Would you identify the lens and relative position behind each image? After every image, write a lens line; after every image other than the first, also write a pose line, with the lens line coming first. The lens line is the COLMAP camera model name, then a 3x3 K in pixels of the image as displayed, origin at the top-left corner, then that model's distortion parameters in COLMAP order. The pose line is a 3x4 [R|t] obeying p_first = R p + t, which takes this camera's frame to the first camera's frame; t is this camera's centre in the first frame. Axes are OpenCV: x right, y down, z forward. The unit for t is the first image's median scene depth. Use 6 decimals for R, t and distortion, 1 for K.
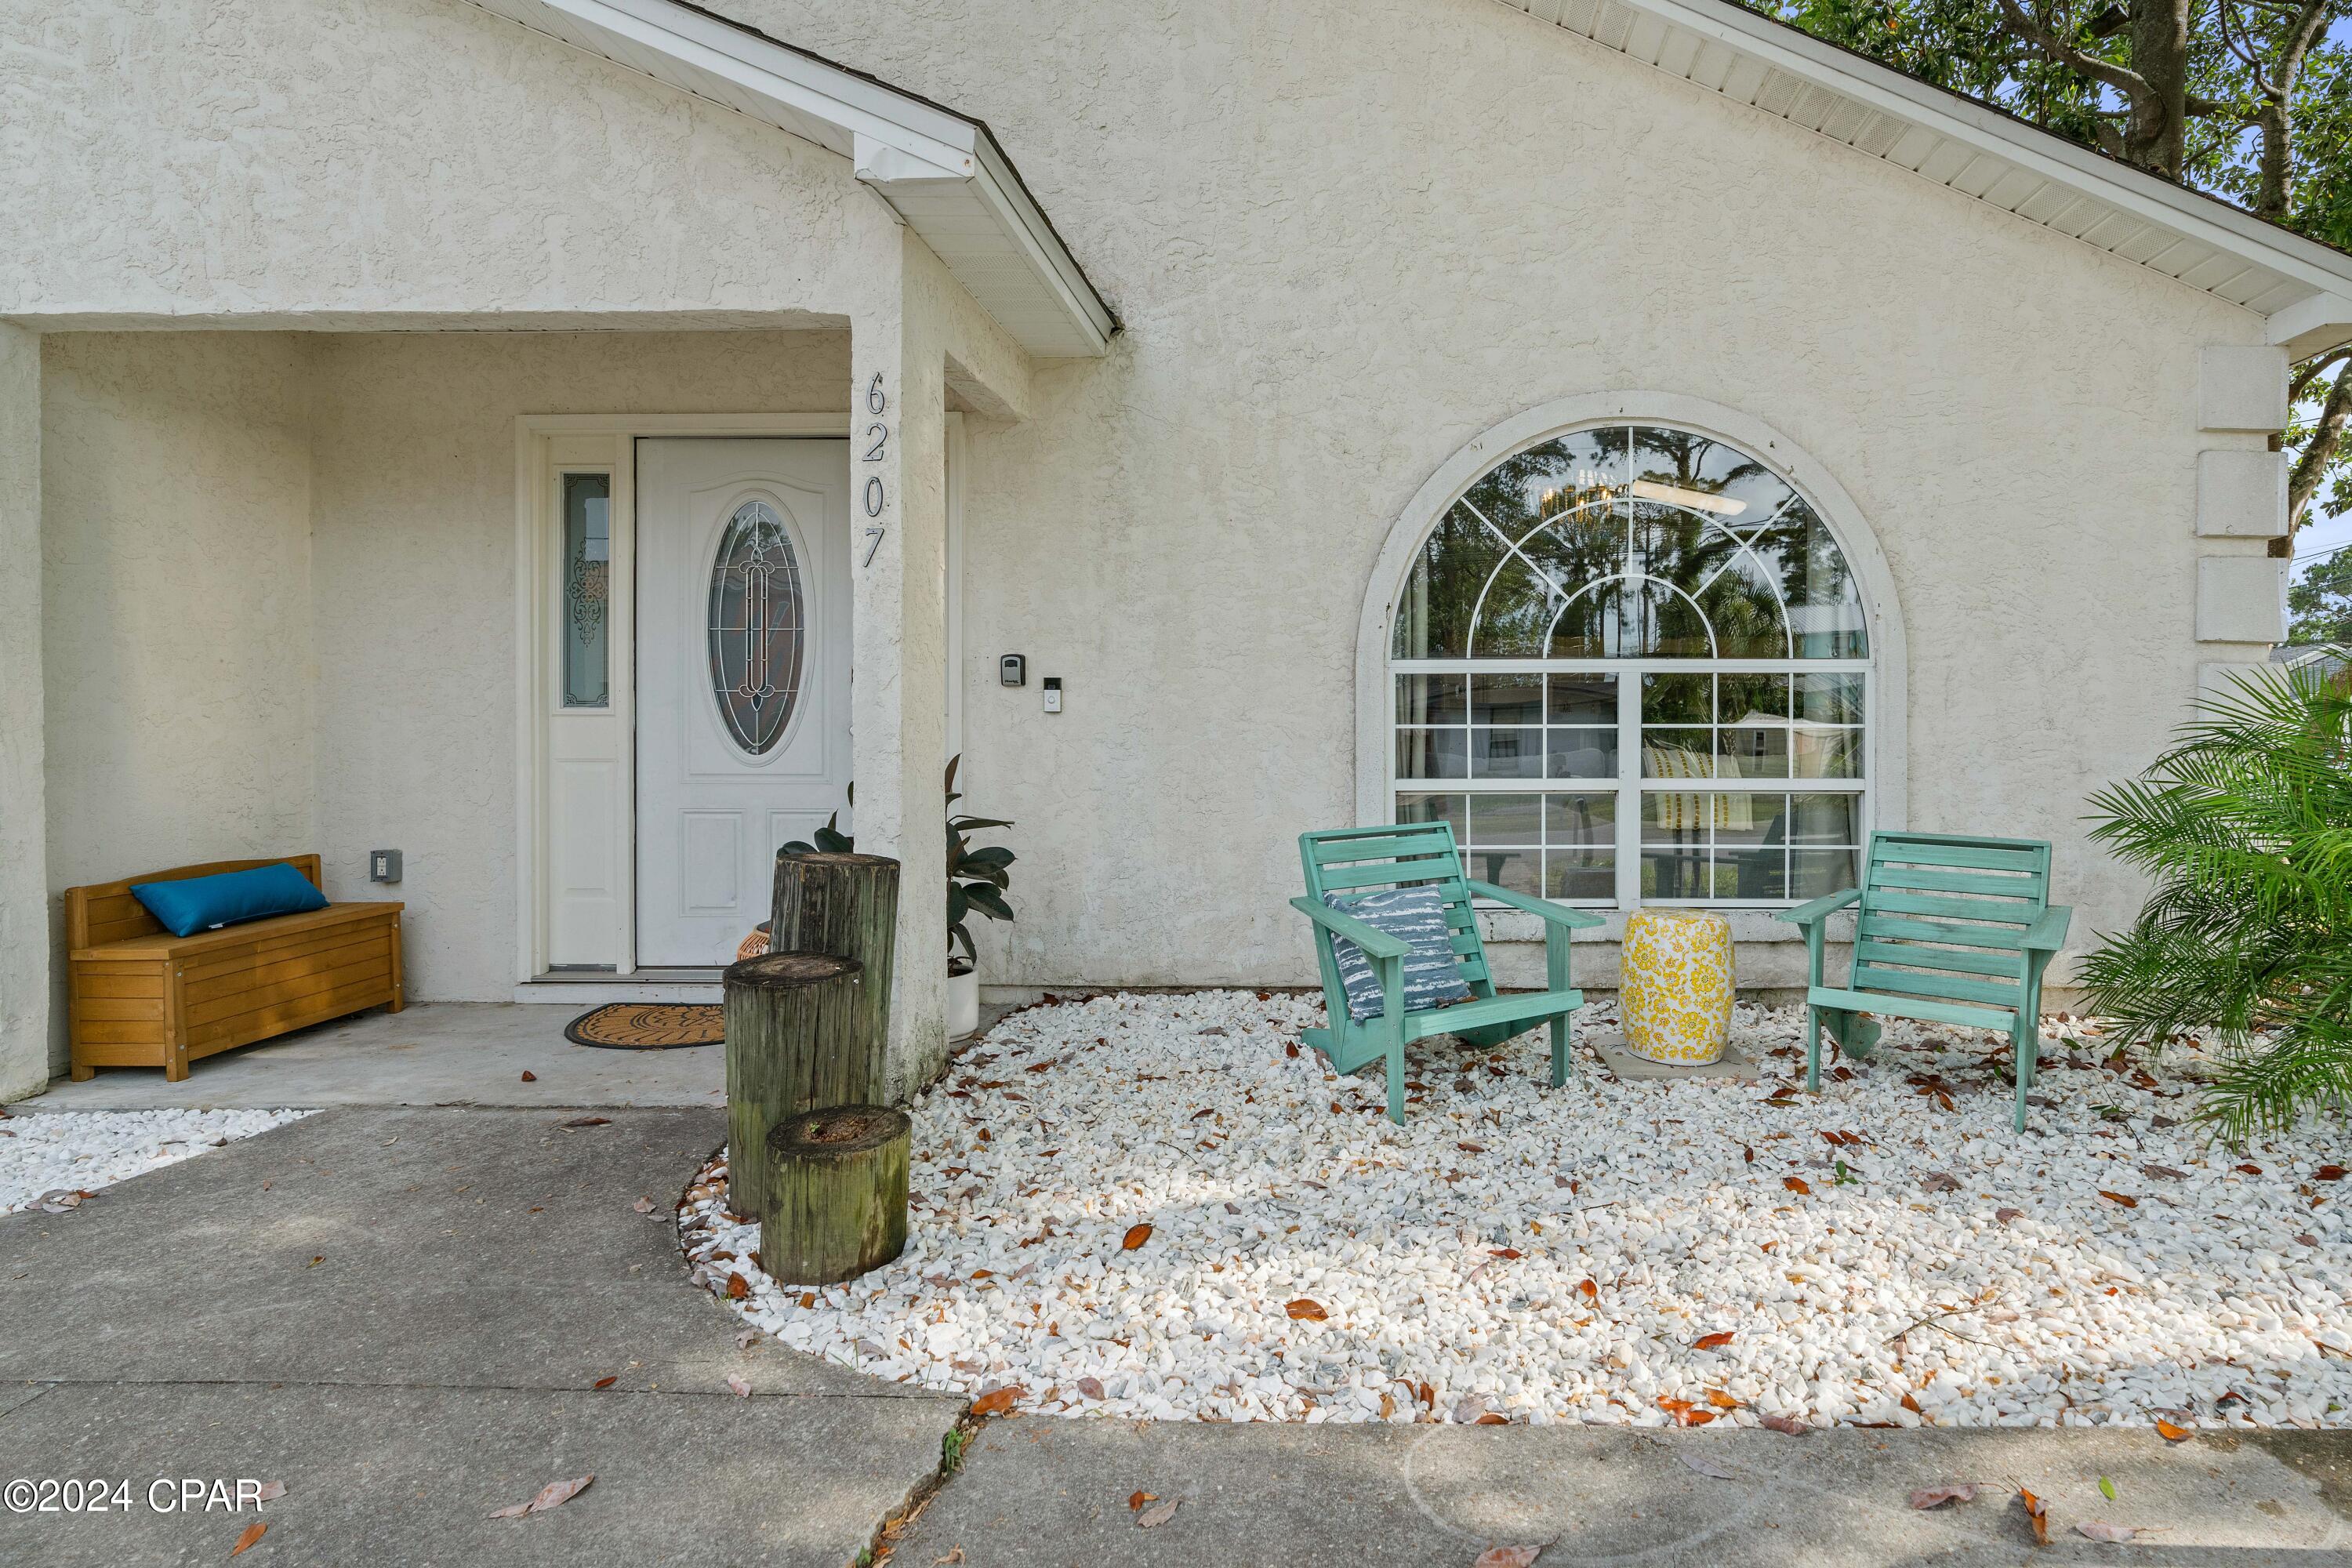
lens RADIAL K [[1338.9, 0, 1293.3], [0, 1338.9, 762.0], [0, 0, 1]] dist [-0.009314, 0.004589]
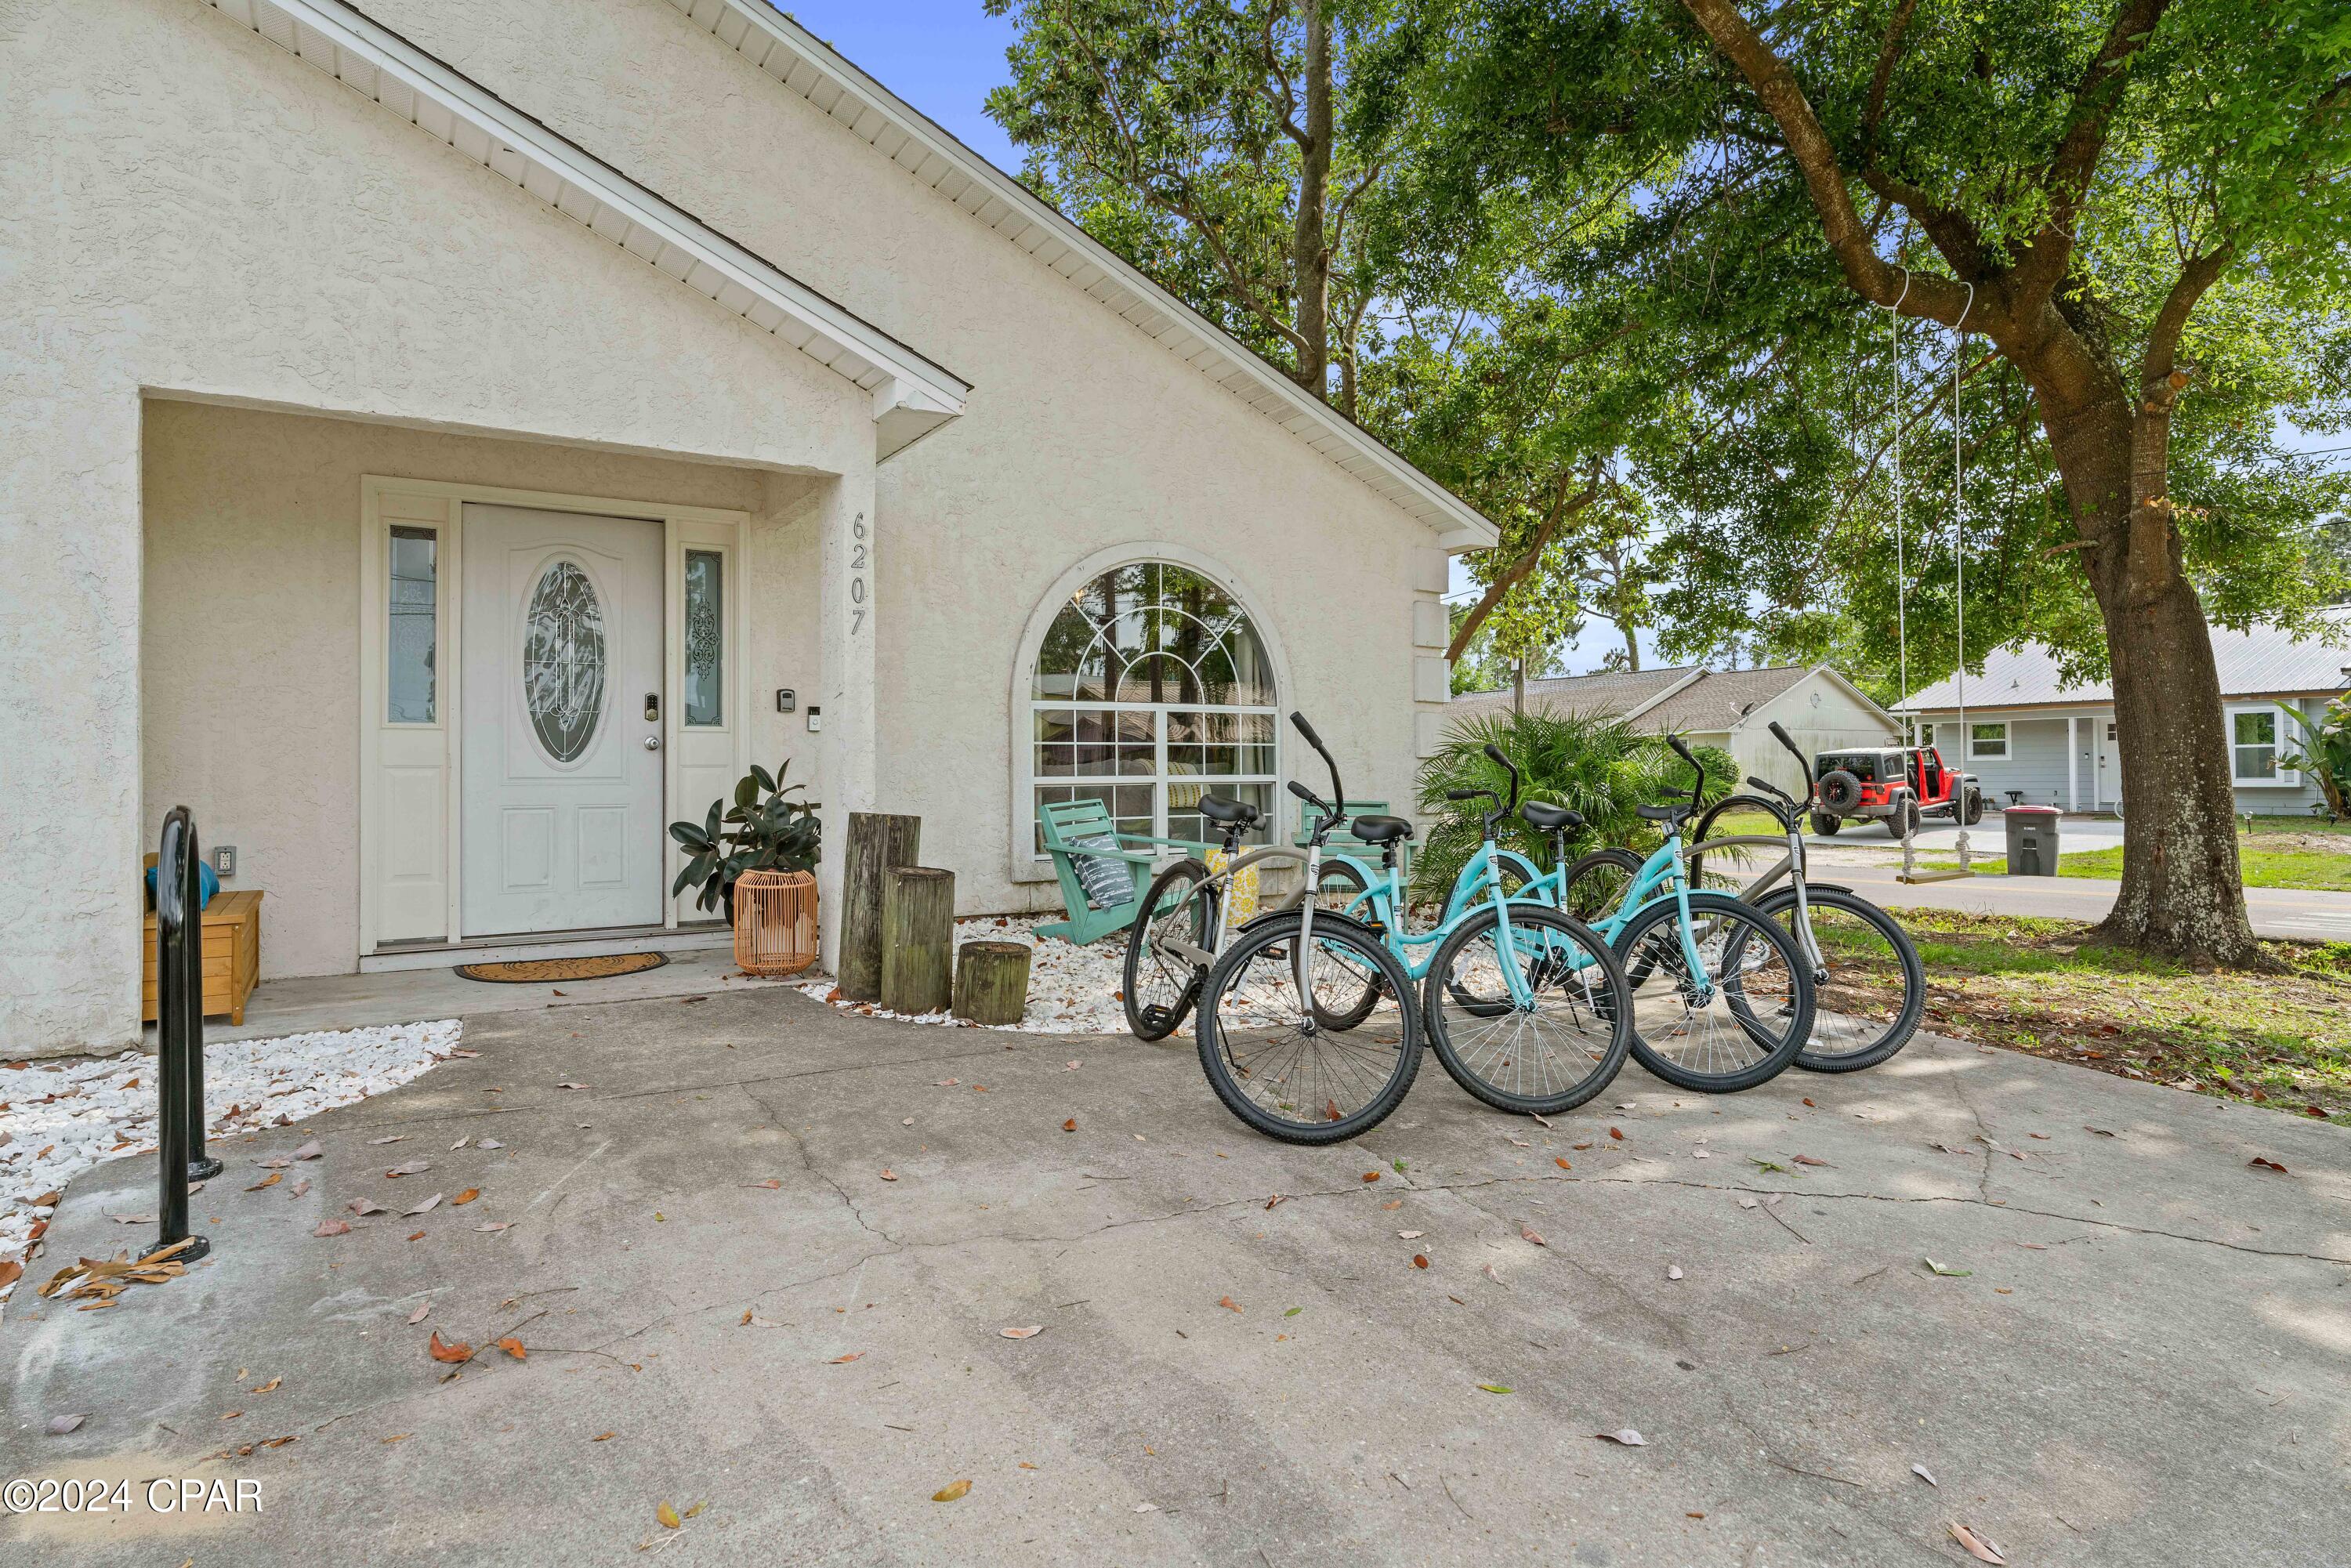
lens RADIAL K [[1388.6, 0, 1166.1], [0, 1388.6, 774.2], [0, 0, 1]] dist [-0.004061, 0.001247]
pose [[0.828668, -0.004115, 0.559725, -0.774058], [0.017247, 0.999686, -0.018186, 0.046157], [-0.559475, 0.024724, 0.828479, -0.465190]]
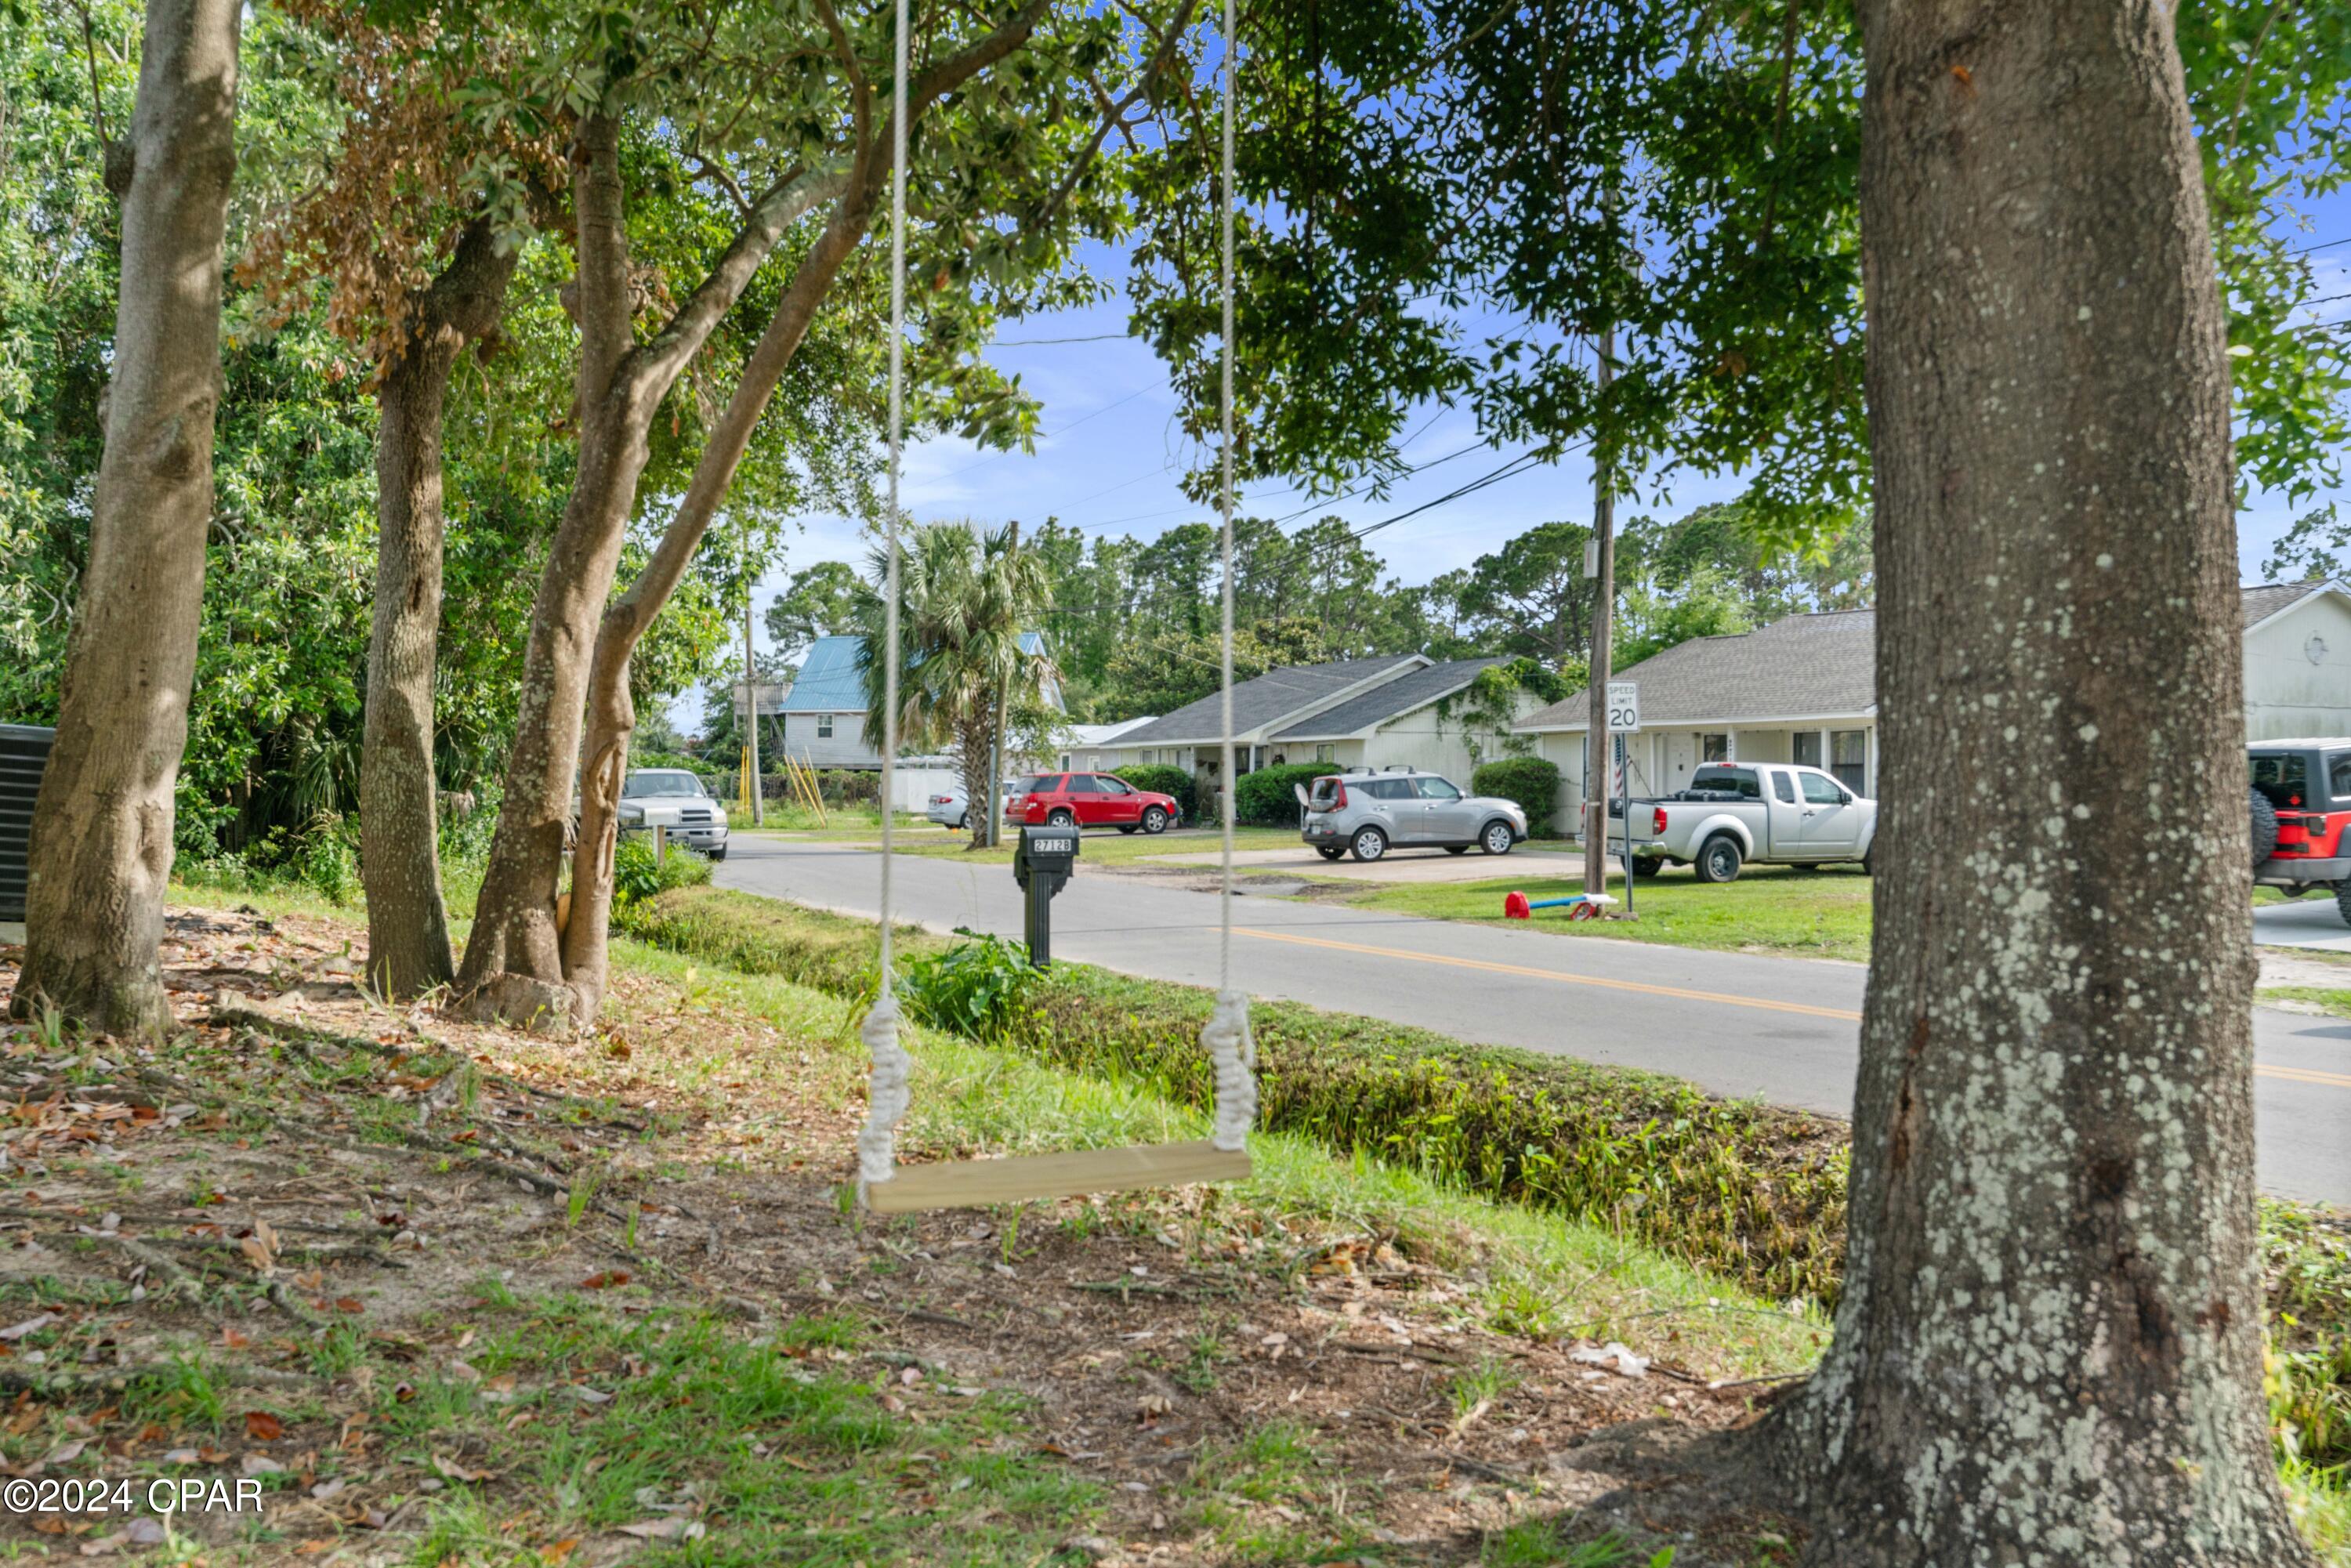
lens RADIAL K [[2156.3, 0, 1163.2], [0, 2156.3, 796.4], [0, 0, 1]] dist [0.018040, -0.001906]
pose [[0.894075, 0.005347, 0.447885, 1.022218], [0.000141, 0.999925, -0.012218, 0.050734], [-0.447917, 0.010987, 0.894008, -0.128199]]
